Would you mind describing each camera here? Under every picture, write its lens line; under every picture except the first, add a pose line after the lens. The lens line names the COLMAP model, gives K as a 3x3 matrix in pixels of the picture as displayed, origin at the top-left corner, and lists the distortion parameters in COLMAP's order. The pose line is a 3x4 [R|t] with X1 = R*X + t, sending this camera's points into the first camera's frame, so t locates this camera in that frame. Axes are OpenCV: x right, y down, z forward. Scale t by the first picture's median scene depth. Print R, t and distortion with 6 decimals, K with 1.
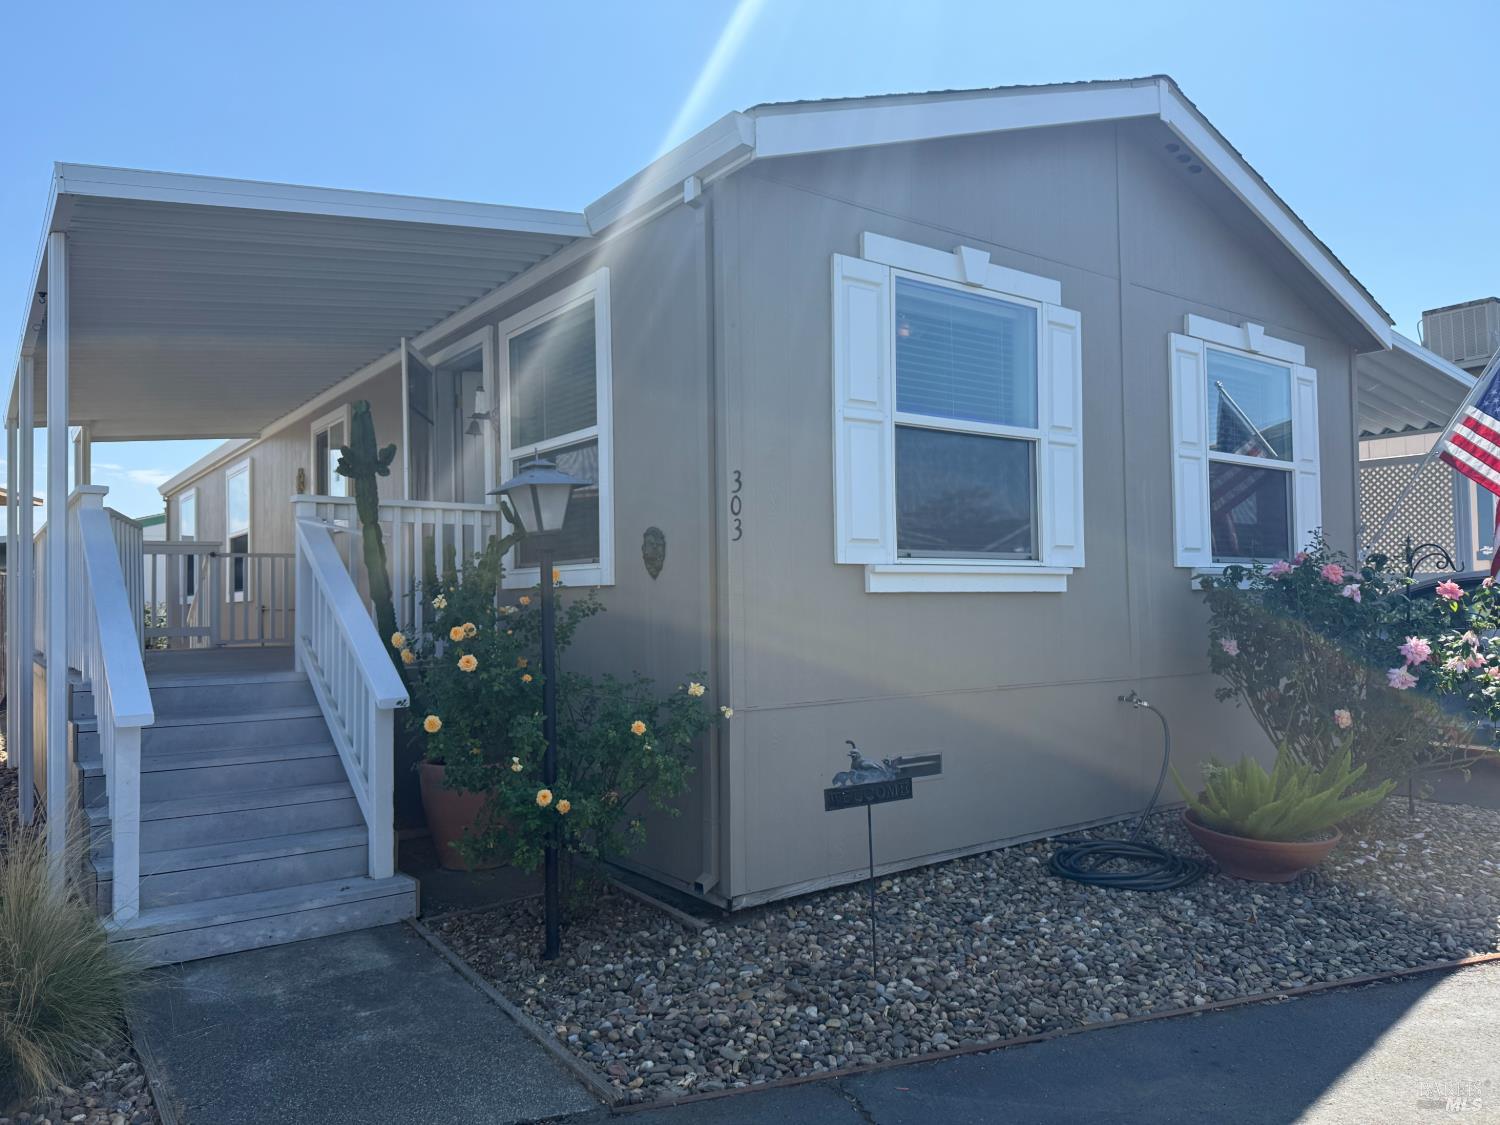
lens RADIAL K [[1056.6, 0, 749.7], [0, 1056.6, 566.1], [0, 0, 1]] dist [0.007844, -0.002963]
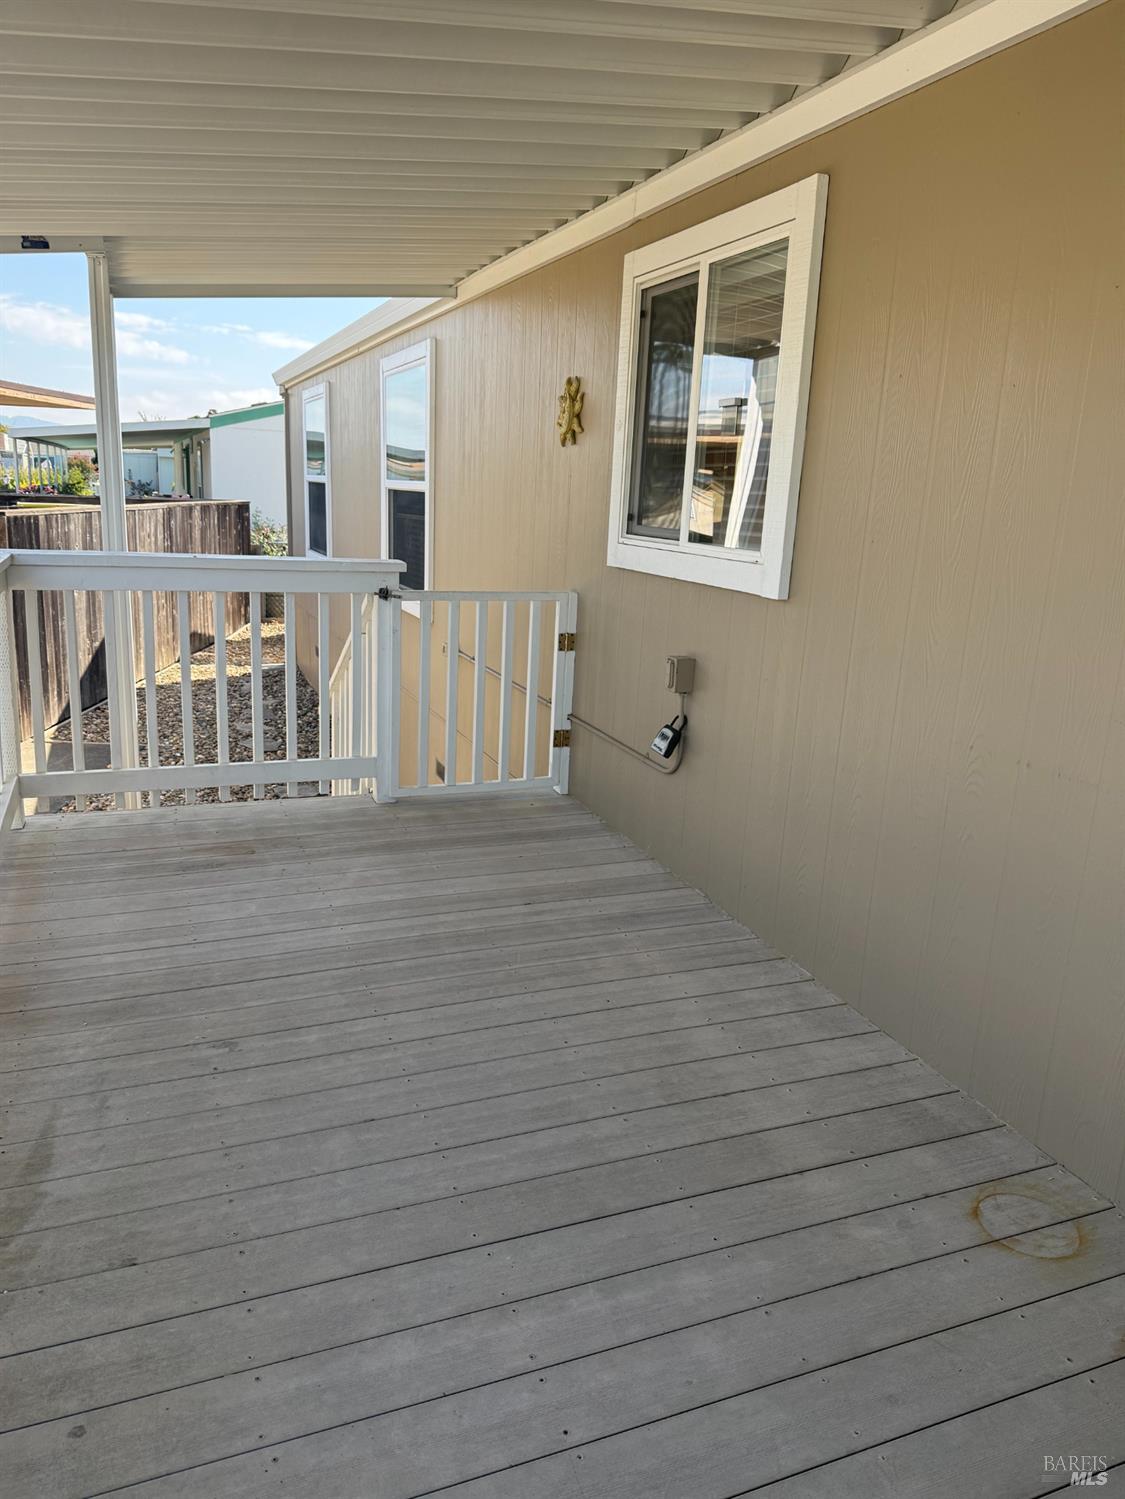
lens RADIAL K [[1055.9, 0, 562.3], [0, 1055.9, 747.6], [0, 0, 1]] dist [0.007844, -0.002963]
pose [[0.965397, 0.123291, -0.229802, -0.271290], [-0.056669, 0.959309, 0.276614, -0.058030], [0.254555, -0.254019, 0.933100, 0.494832]]
